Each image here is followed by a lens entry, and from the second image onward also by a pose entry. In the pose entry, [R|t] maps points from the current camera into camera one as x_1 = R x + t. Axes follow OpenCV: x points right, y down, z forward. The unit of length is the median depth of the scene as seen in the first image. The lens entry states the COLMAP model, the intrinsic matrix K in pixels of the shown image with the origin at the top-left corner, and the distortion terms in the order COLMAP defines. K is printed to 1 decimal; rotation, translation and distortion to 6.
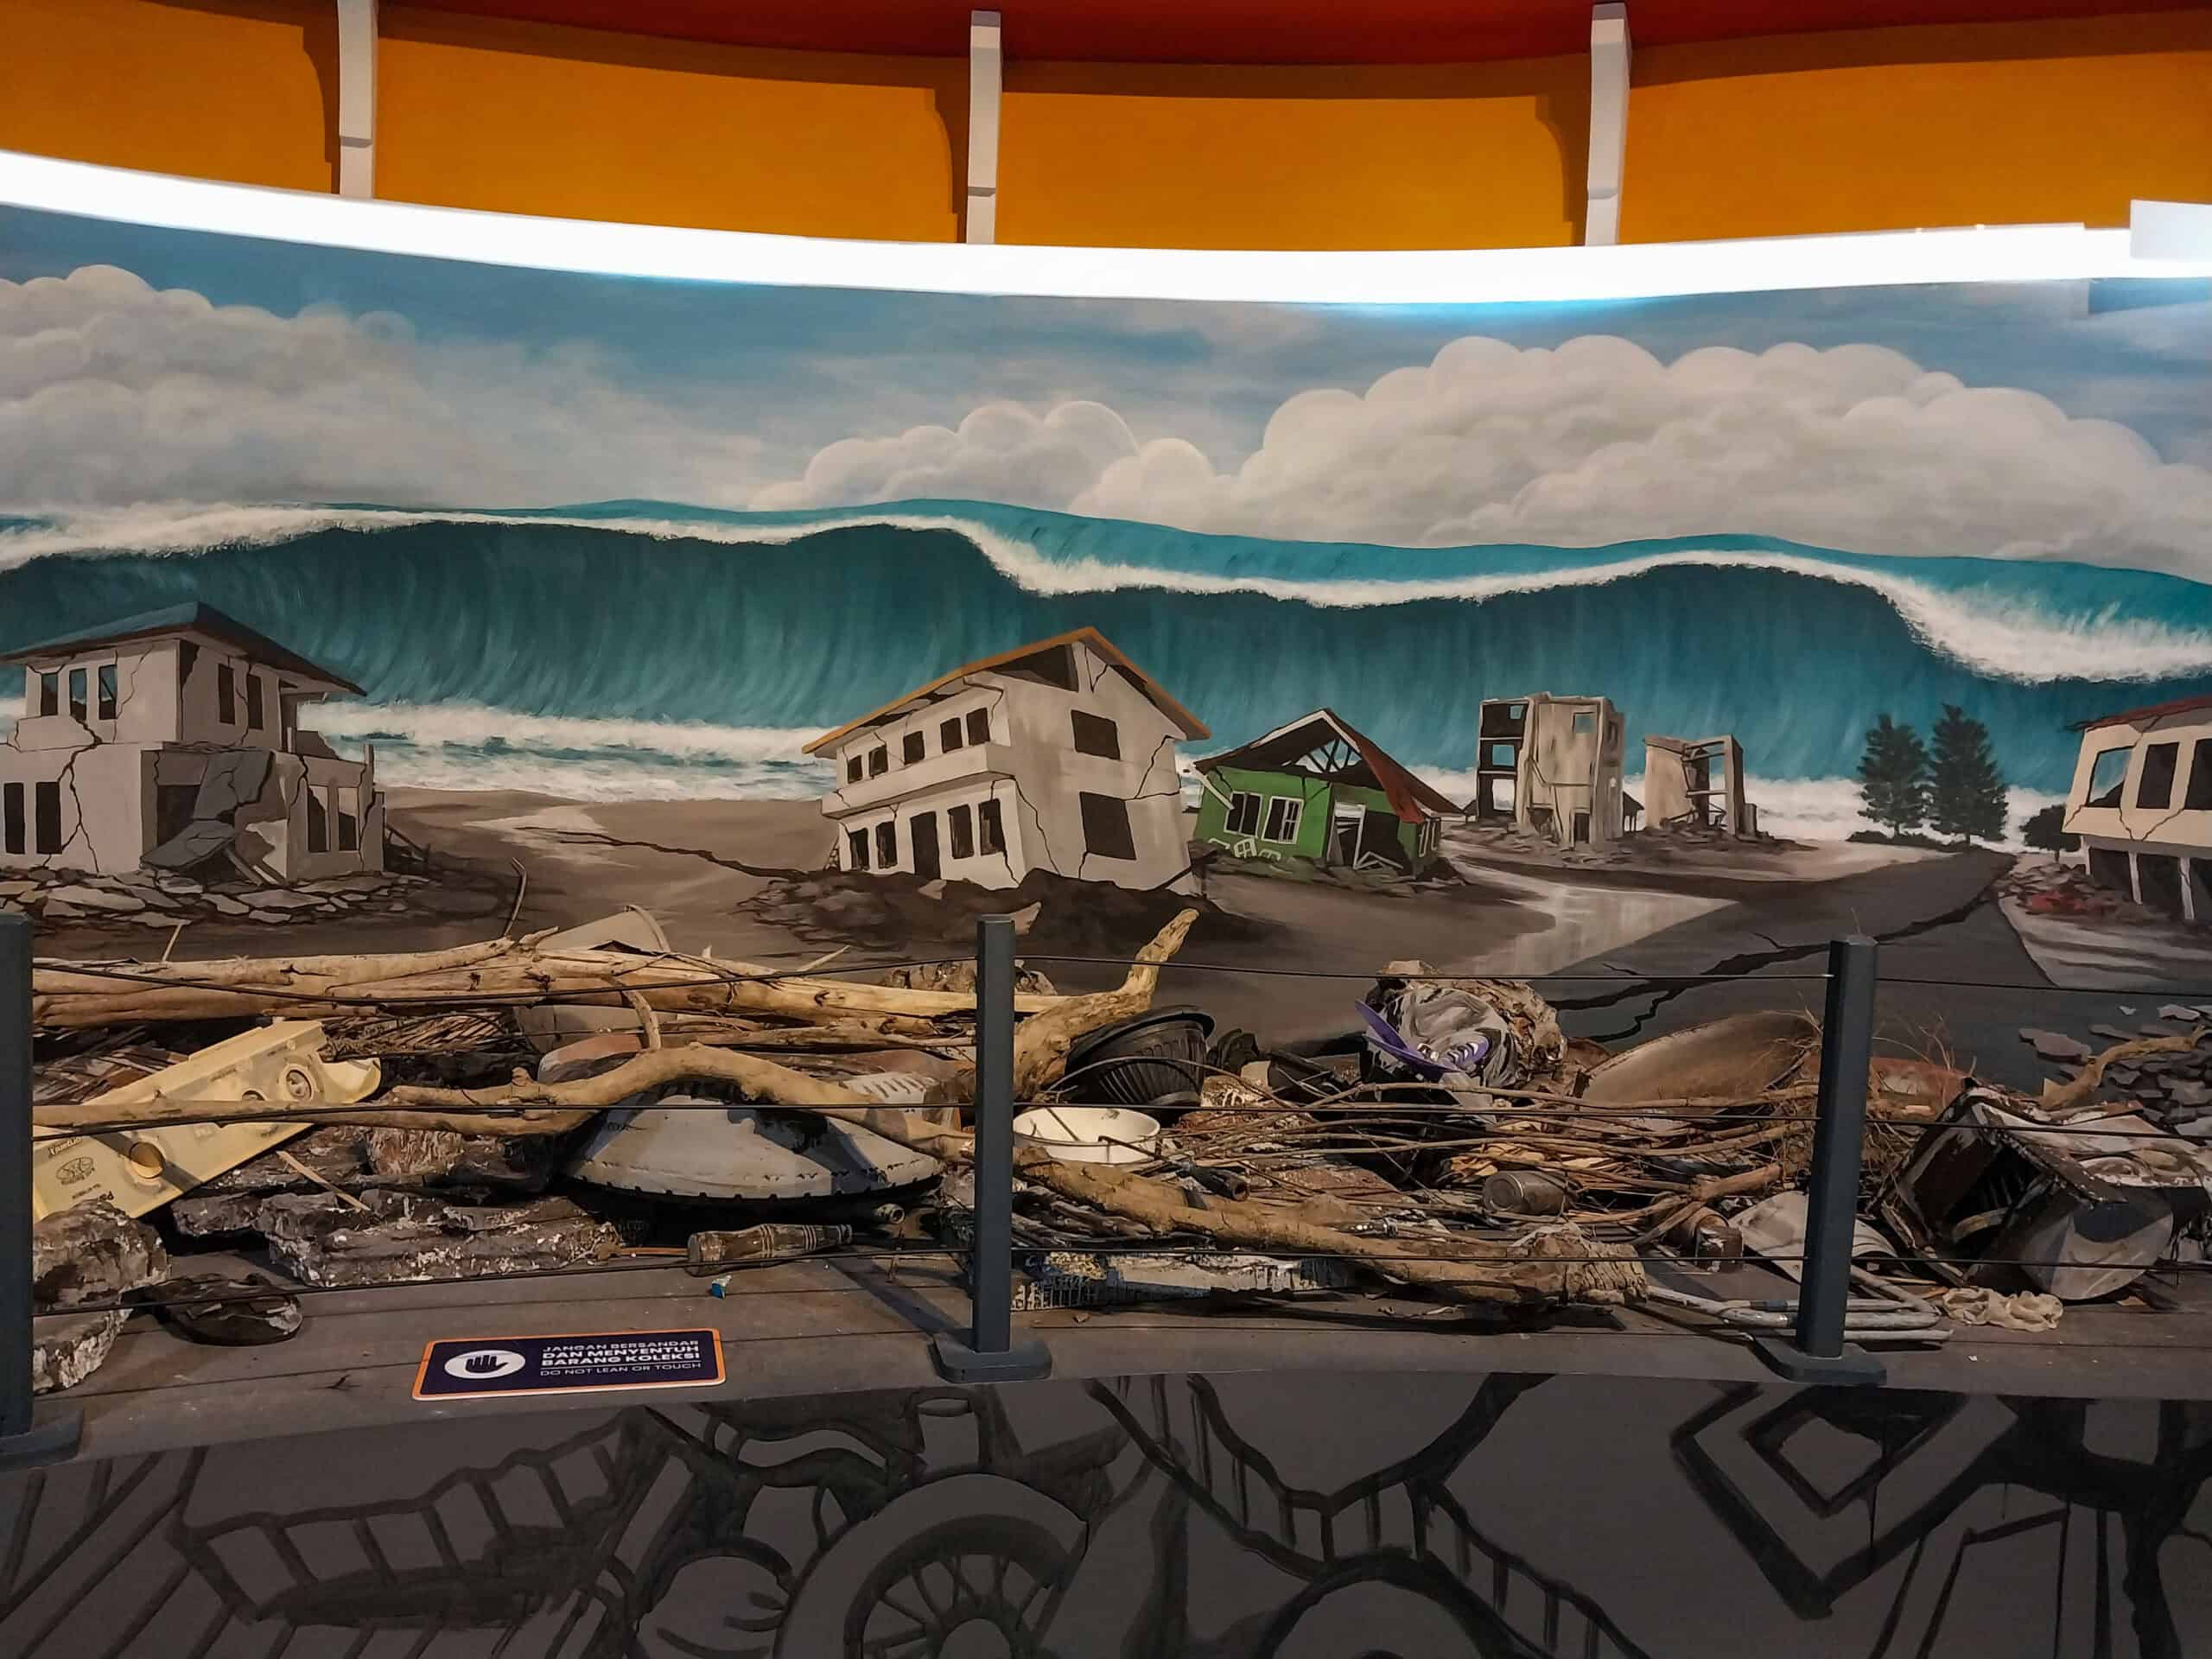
lens RADIAL K [[1697.8, 0, 1106.2], [0, 1697.8, 831.9], [0, 0, 1]] dist [0.029892, 0.001303]
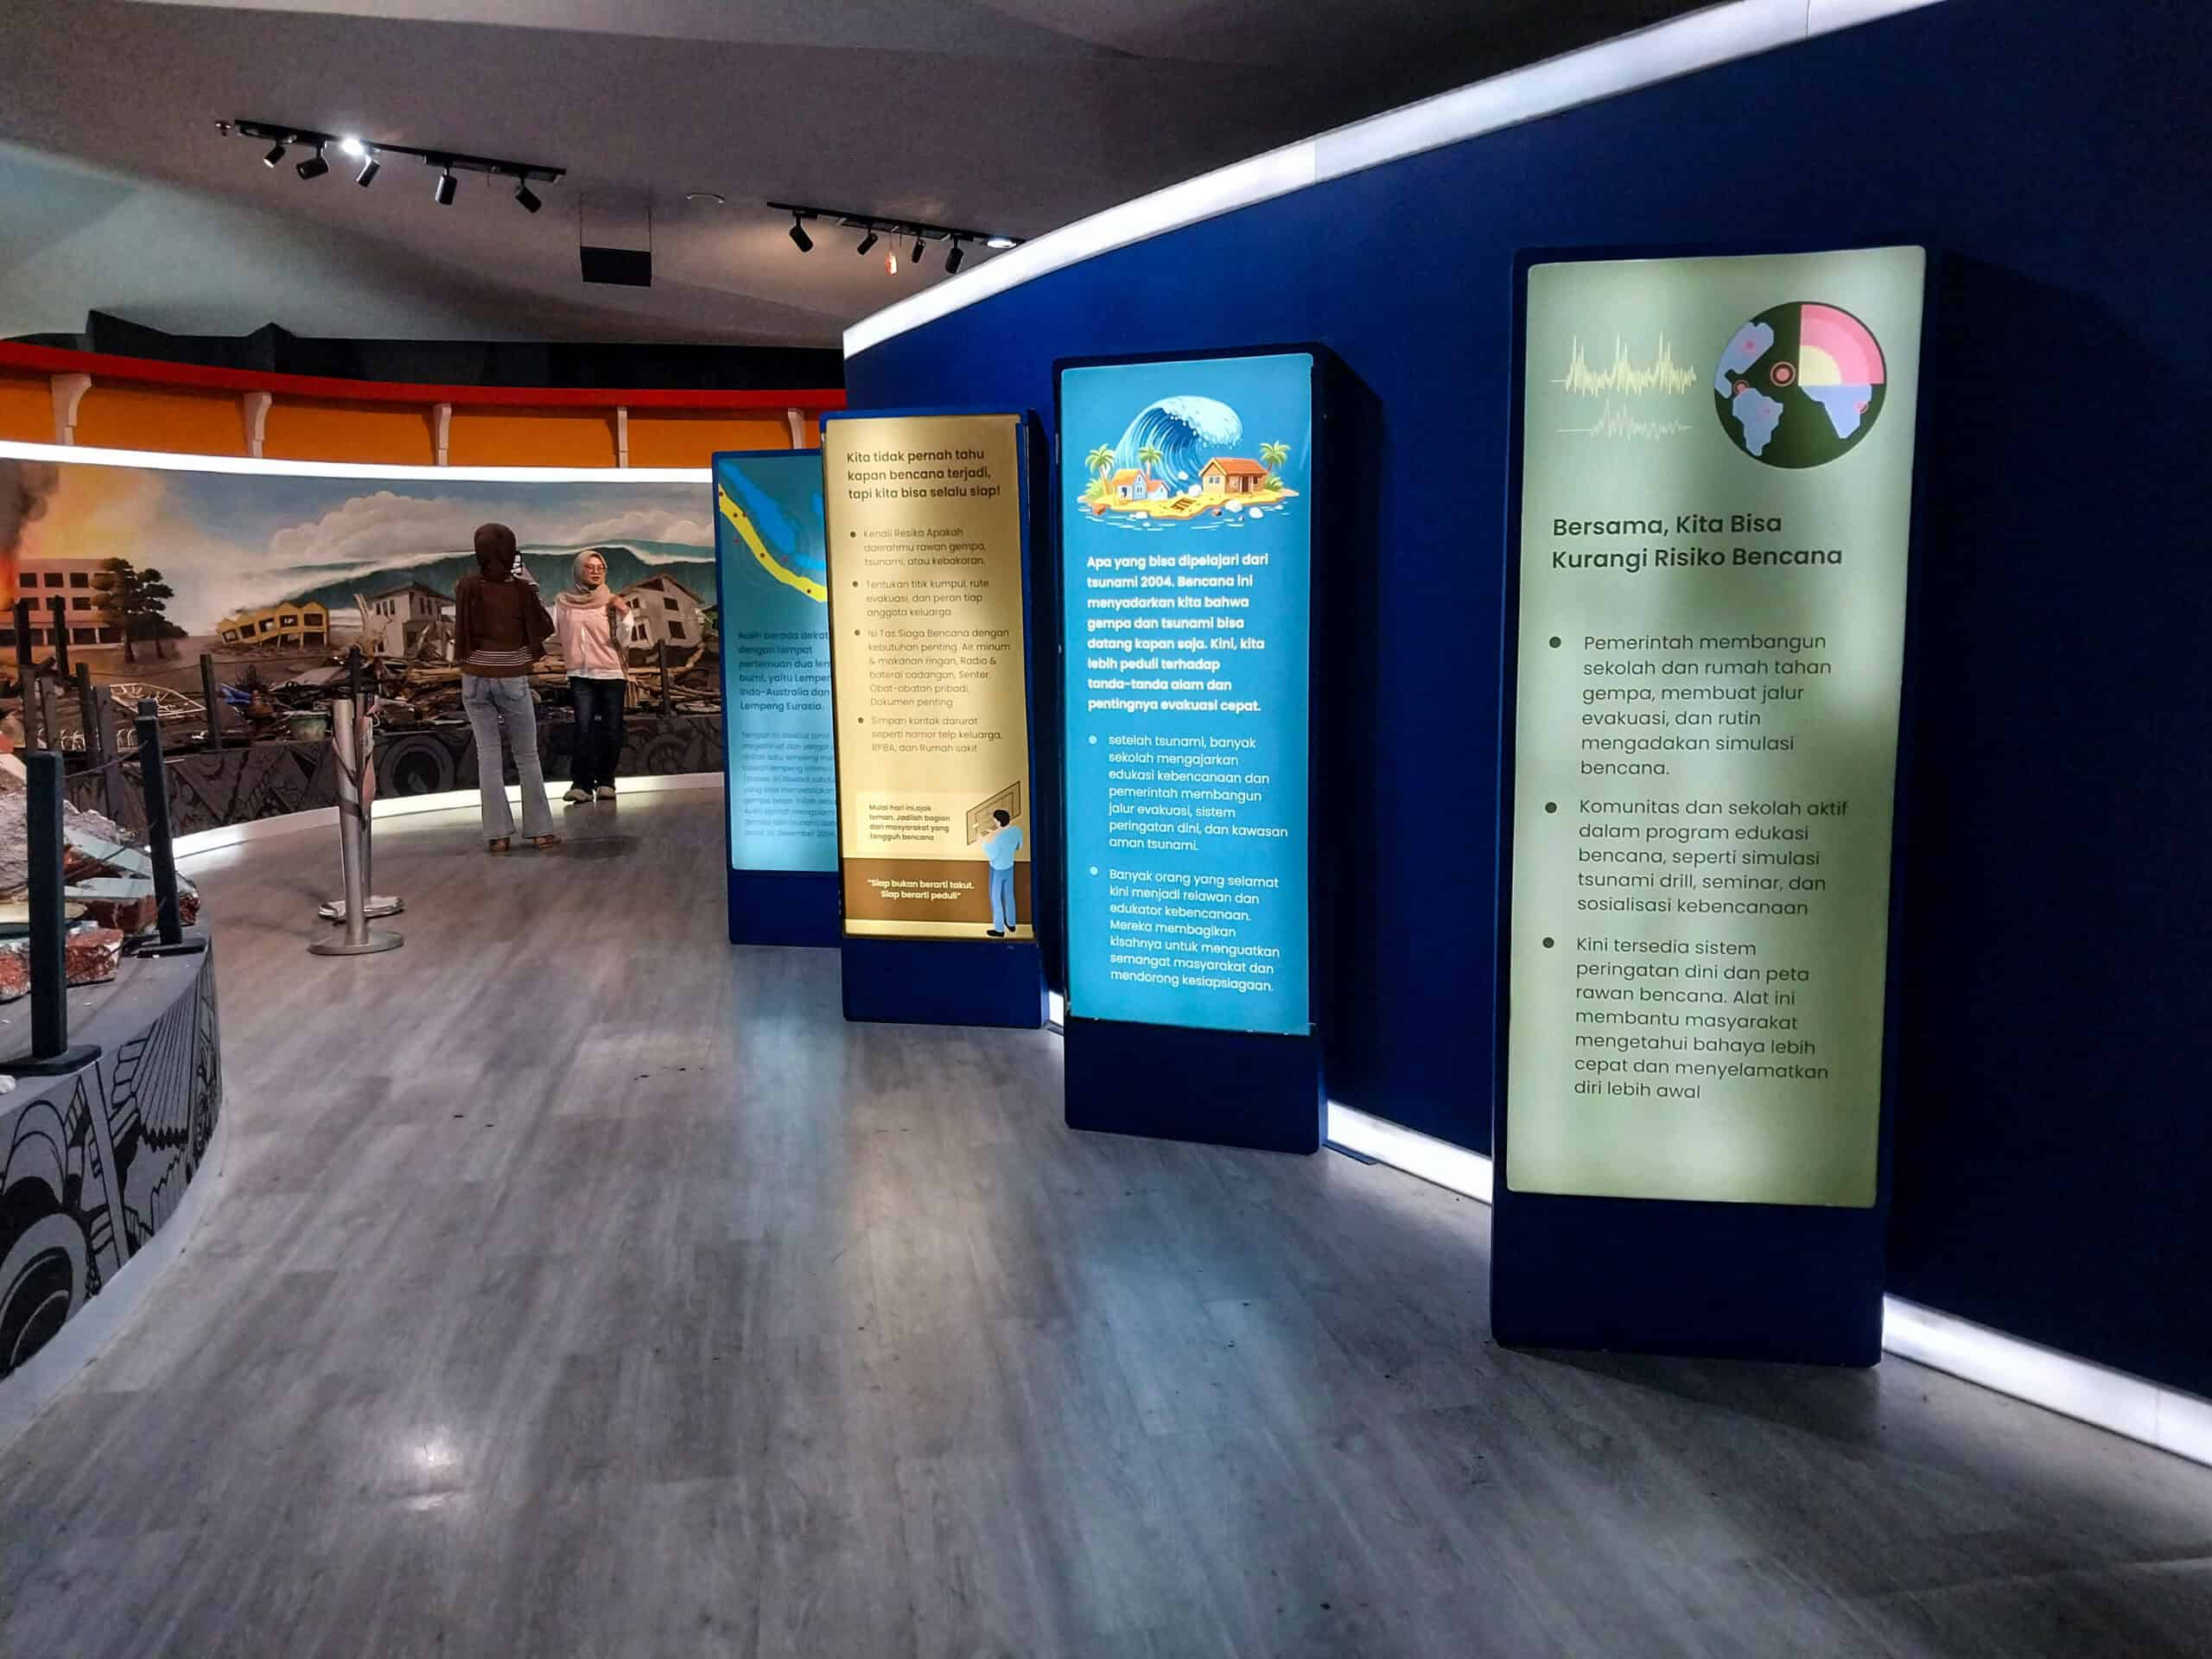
lens RADIAL K [[1697.8, 0, 1107.9], [0, 1697.8, 827.0], [0, 0, 1]] dist [0.029892, 0.001303]
pose [[0.963260, -0.090169, 0.252981, -0.069894], [0.068798, 0.993370, 0.092106, 0.144255], [-0.259609, -0.071317, 0.963077, -2.753630]]
